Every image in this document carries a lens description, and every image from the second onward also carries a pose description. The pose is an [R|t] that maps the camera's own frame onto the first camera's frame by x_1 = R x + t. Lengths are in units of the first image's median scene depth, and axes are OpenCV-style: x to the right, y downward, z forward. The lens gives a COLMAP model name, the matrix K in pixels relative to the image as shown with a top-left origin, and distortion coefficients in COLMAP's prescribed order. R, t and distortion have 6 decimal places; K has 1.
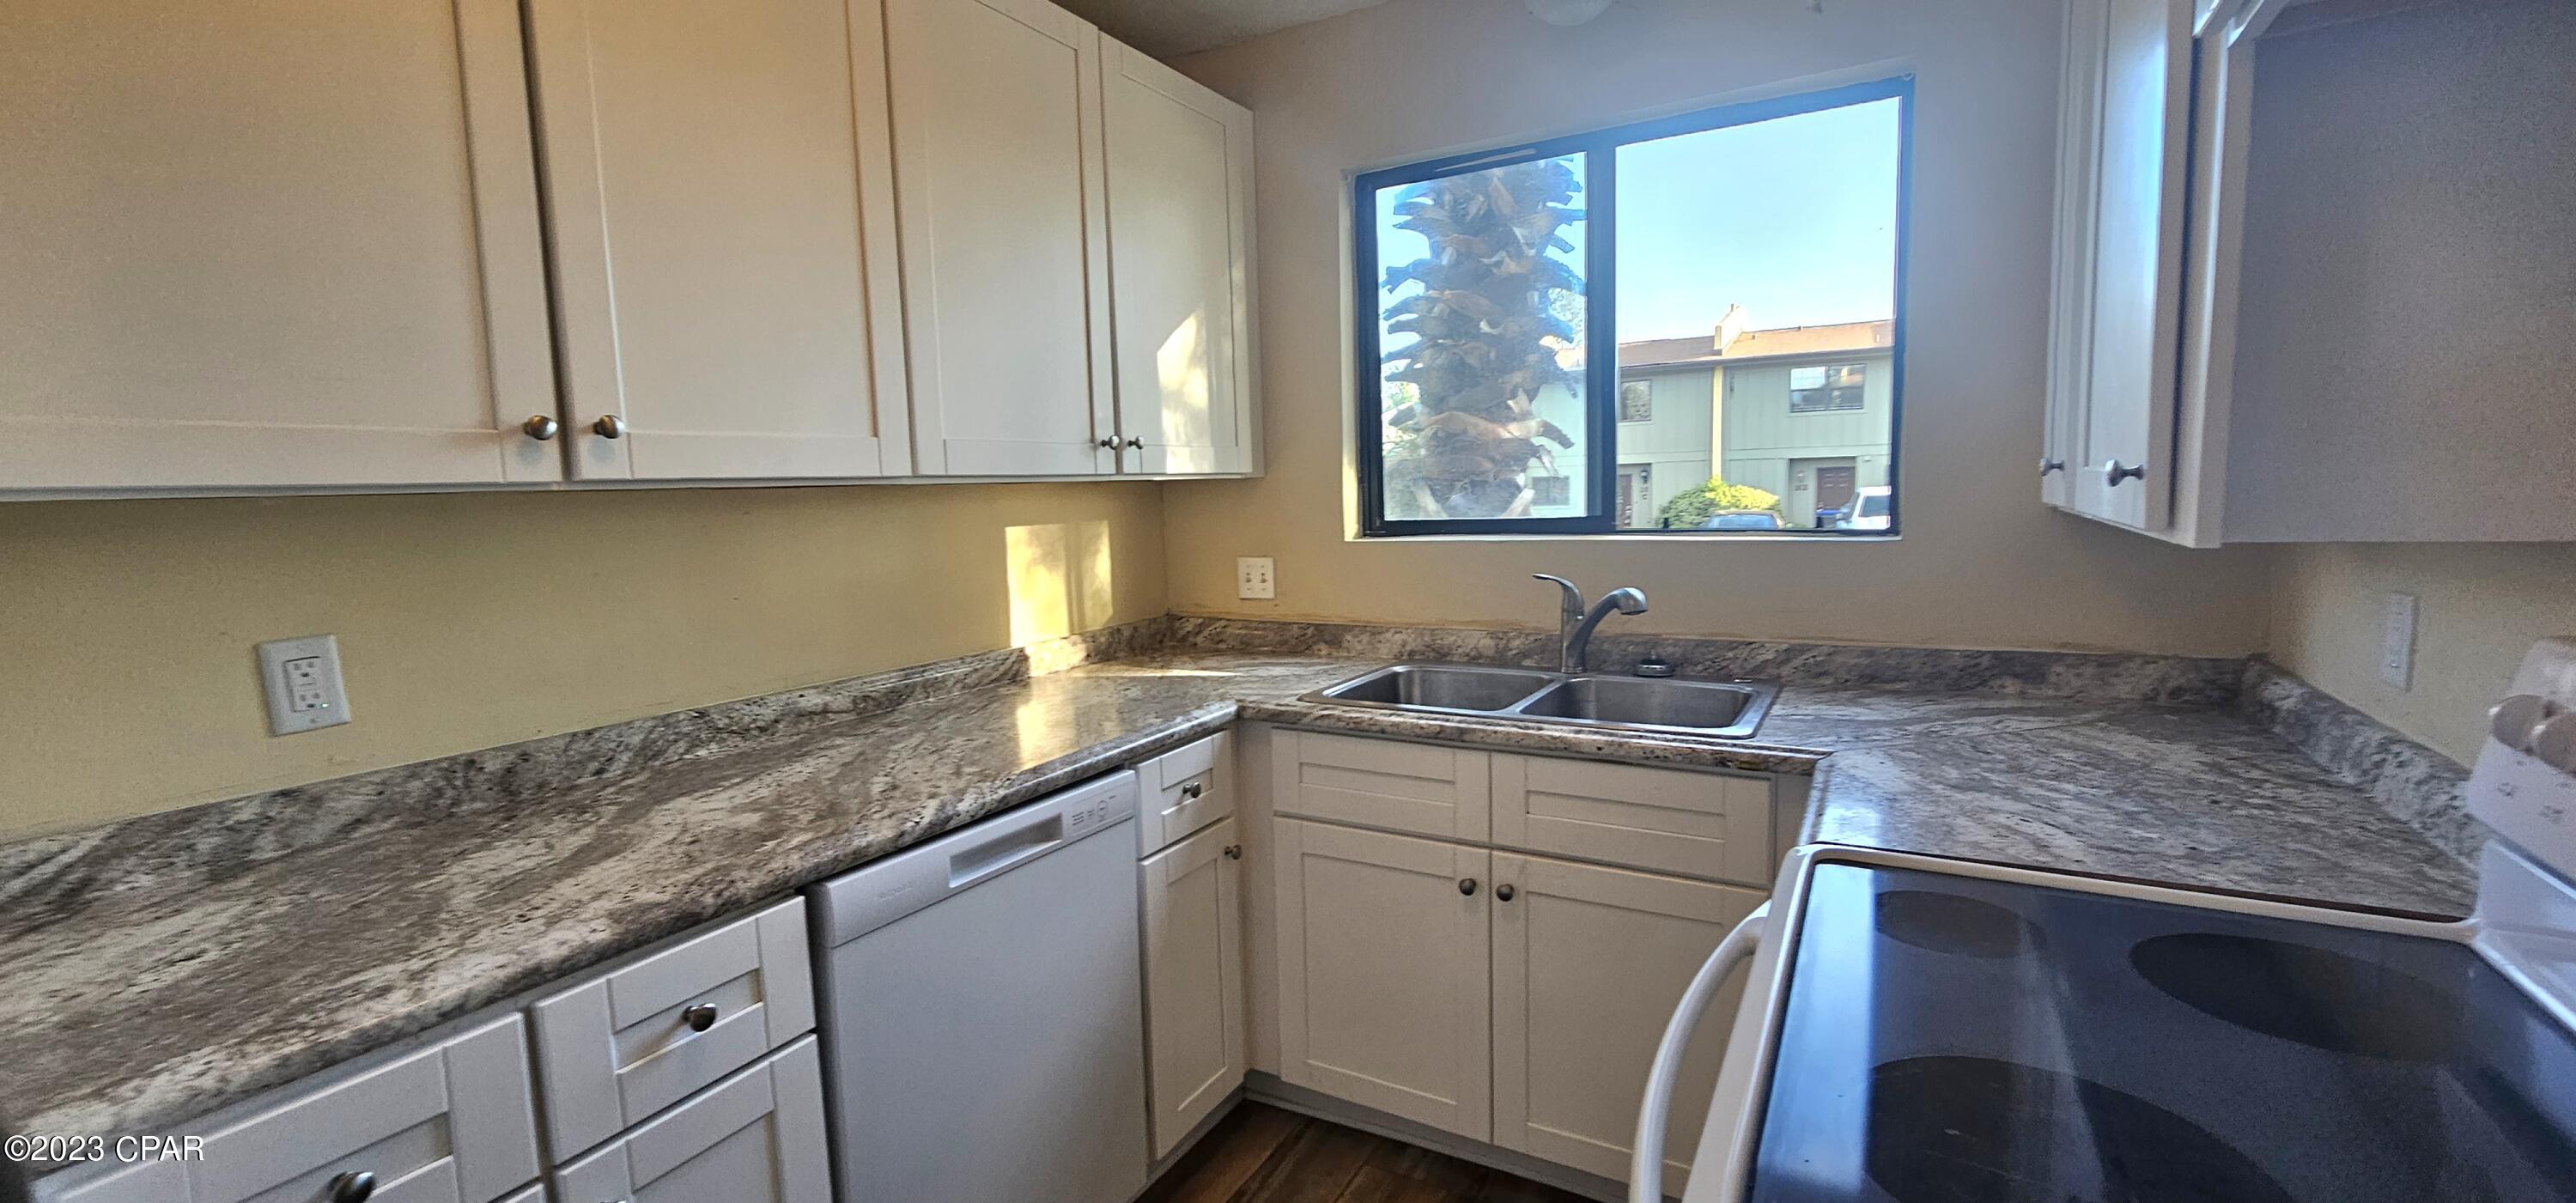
lens RADIAL K [[1057.3, 0, 1275.9], [0, 1057.3, 597.8], [0, 0, 1]] dist [-0.003506, 0.001540]
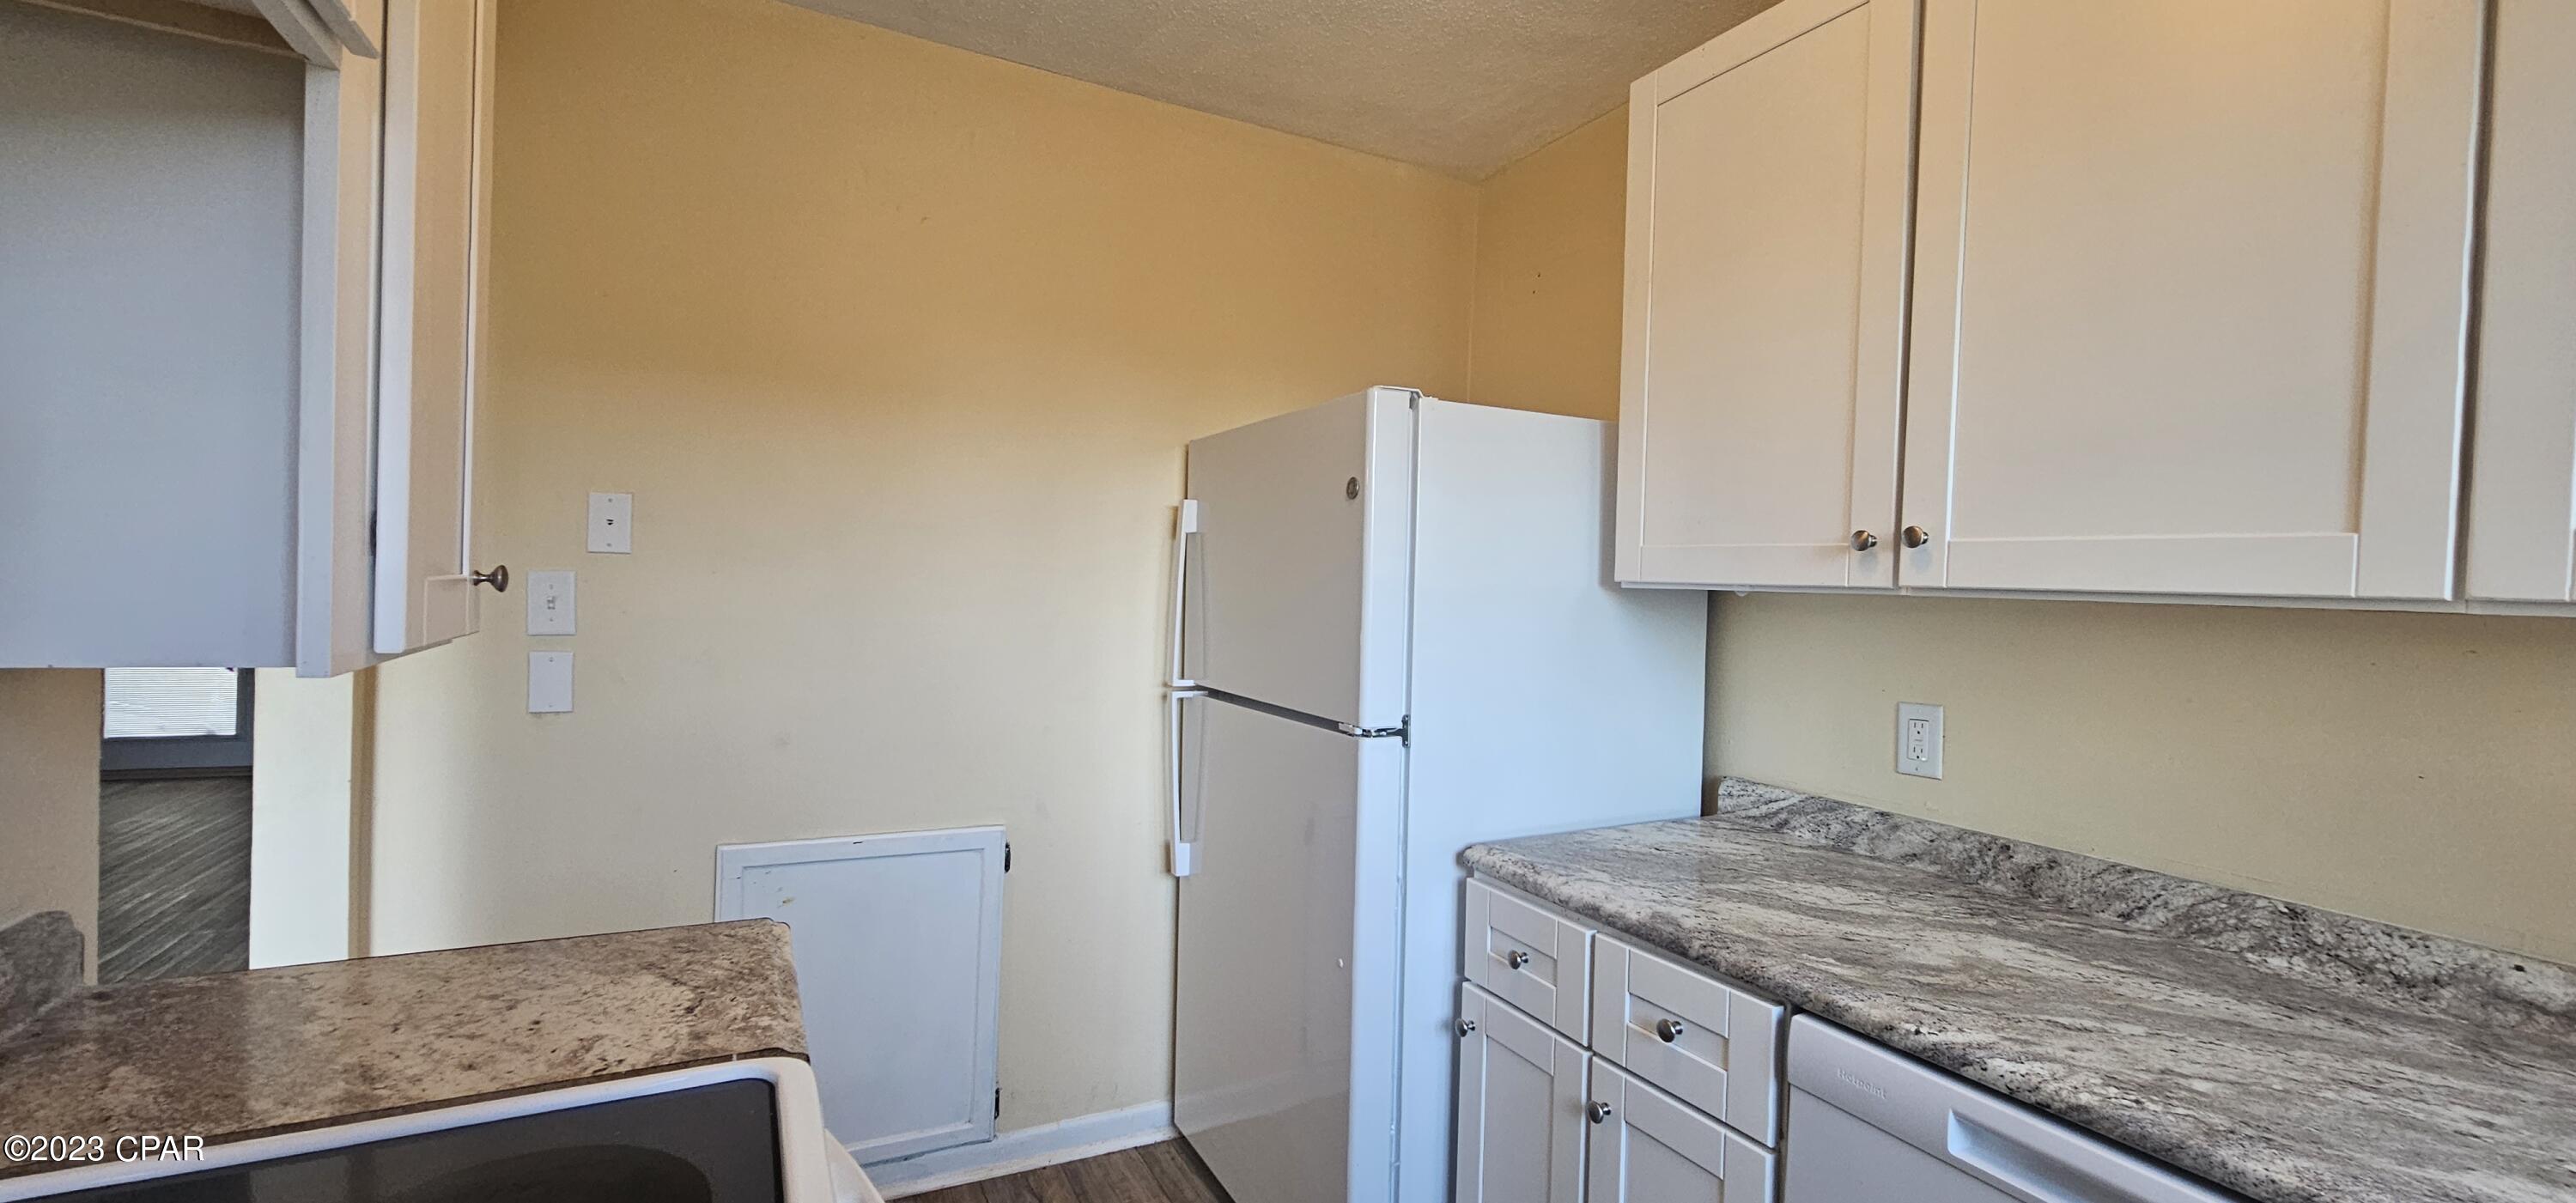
lens RADIAL K [[1057.3, 0, 1297.0], [0, 1057.3, 596.6], [0, 0, 1]] dist [-0.003506, 0.001540]
pose [[-0.522713, 0.026933, -0.852083, 0.501932], [-0.111052, 0.988833, 0.099380, -0.118528], [0.845245, 0.146573, -0.513885, 0.872888]]
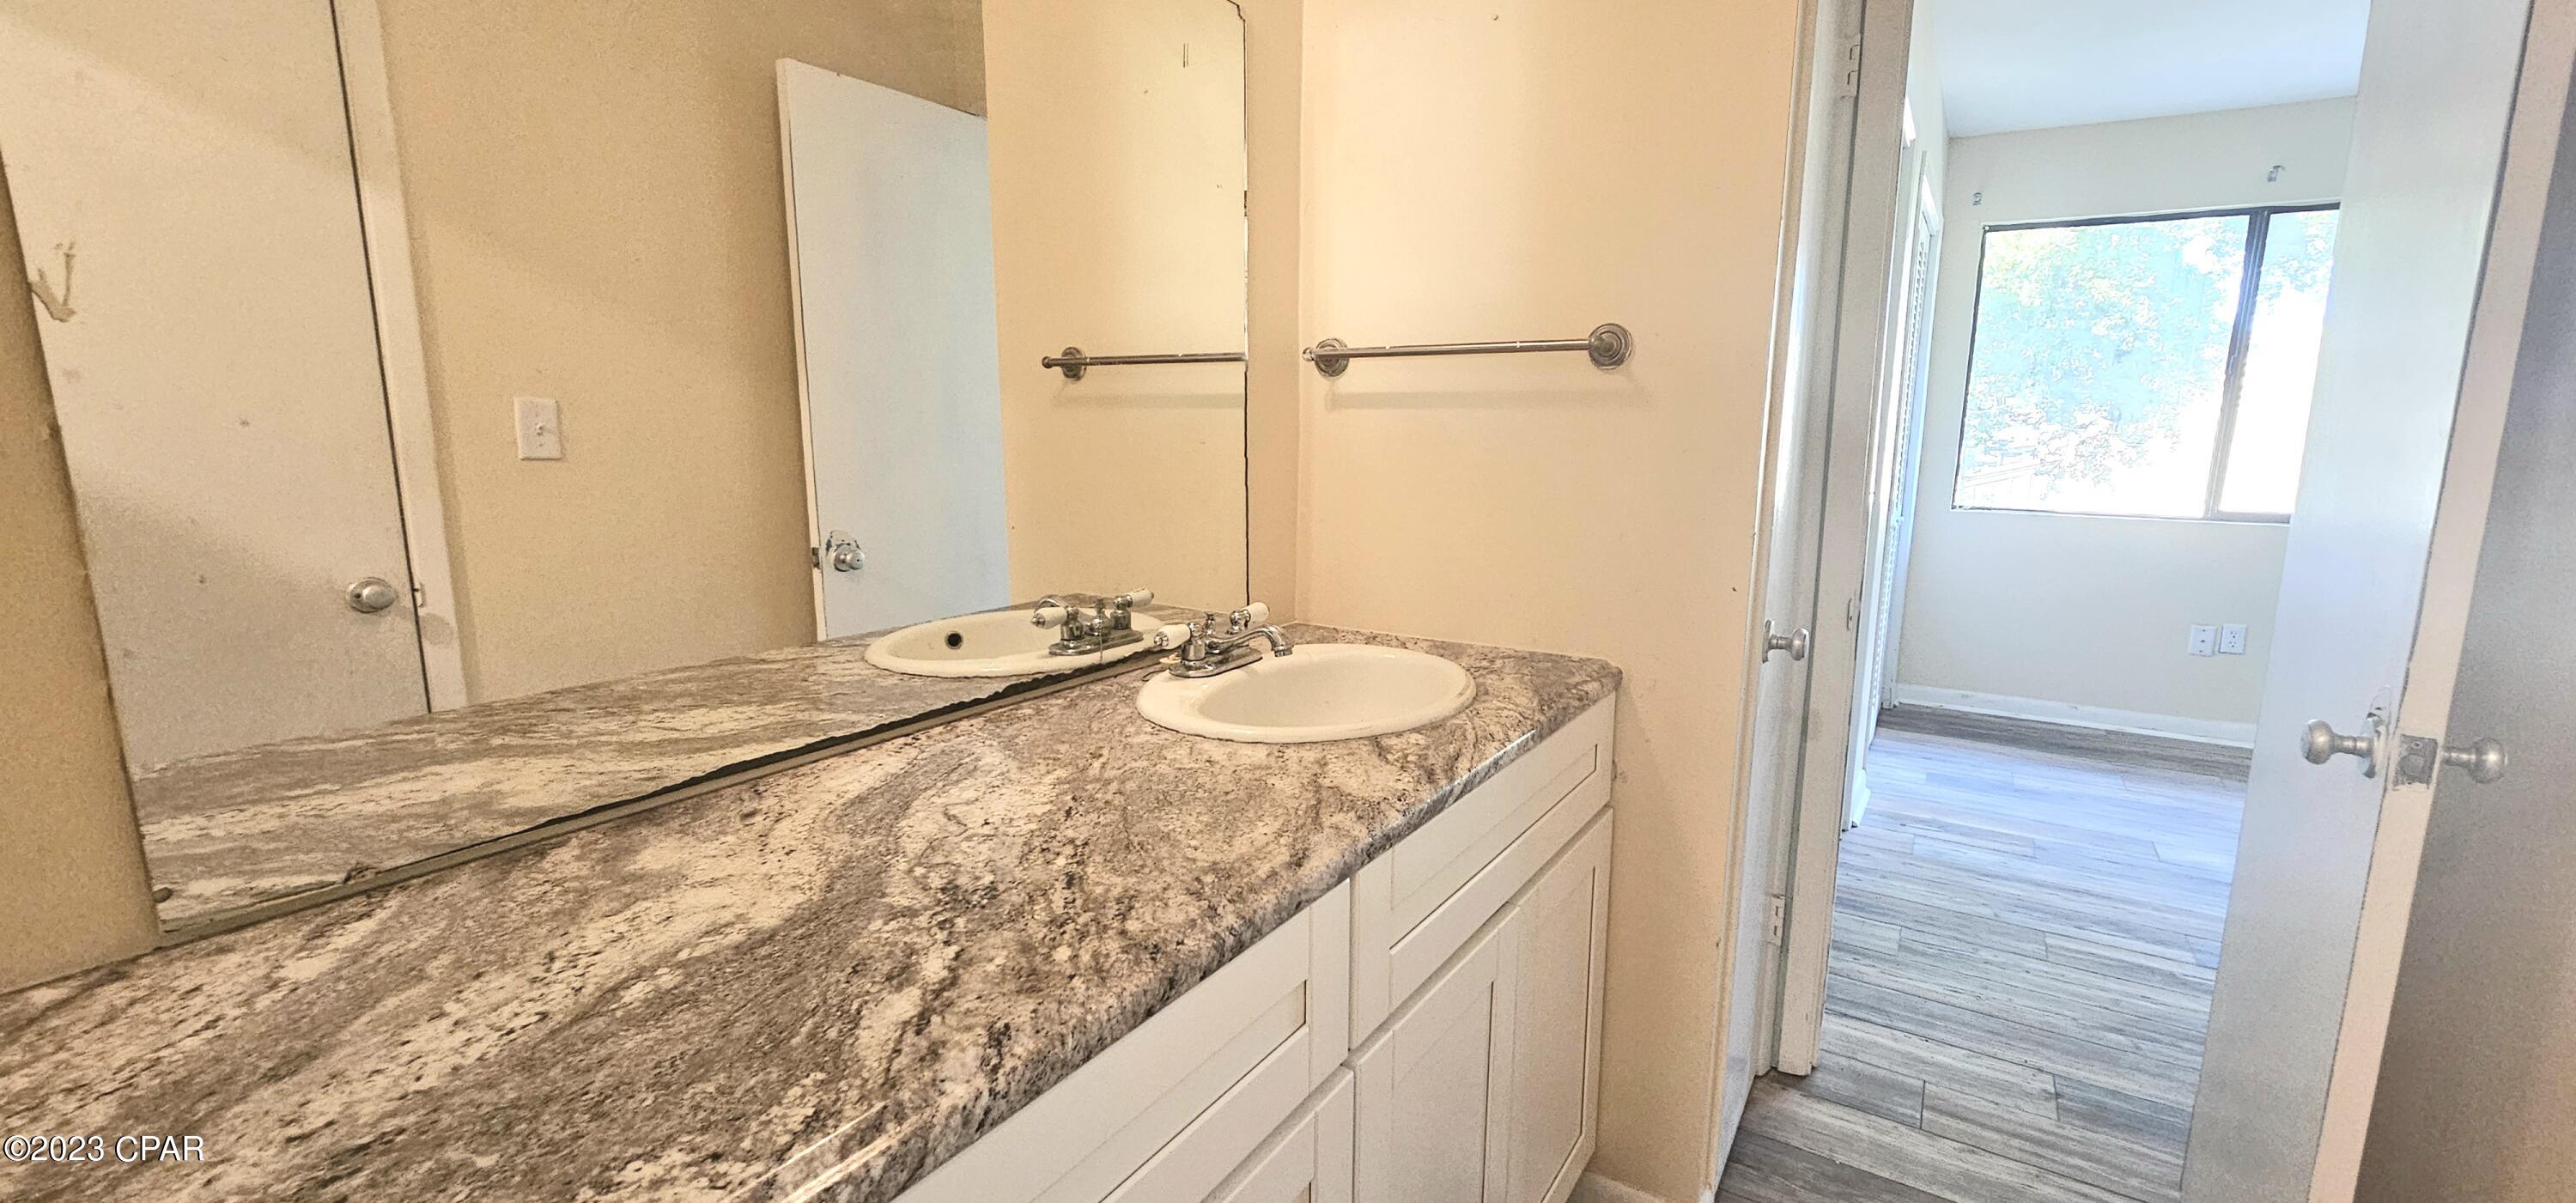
lens RADIAL K [[1057.3, 0, 1307.5], [0, 1057.3, 606.9], [0, 0, 1]] dist [-0.003506, 0.001540]
pose [[-0.998975, 0.017574, 0.041726, -0.812004], [0.028528, 0.959957, 0.278690, -0.074693], [-0.035157, 0.279594, -0.959474, 1.381775]]
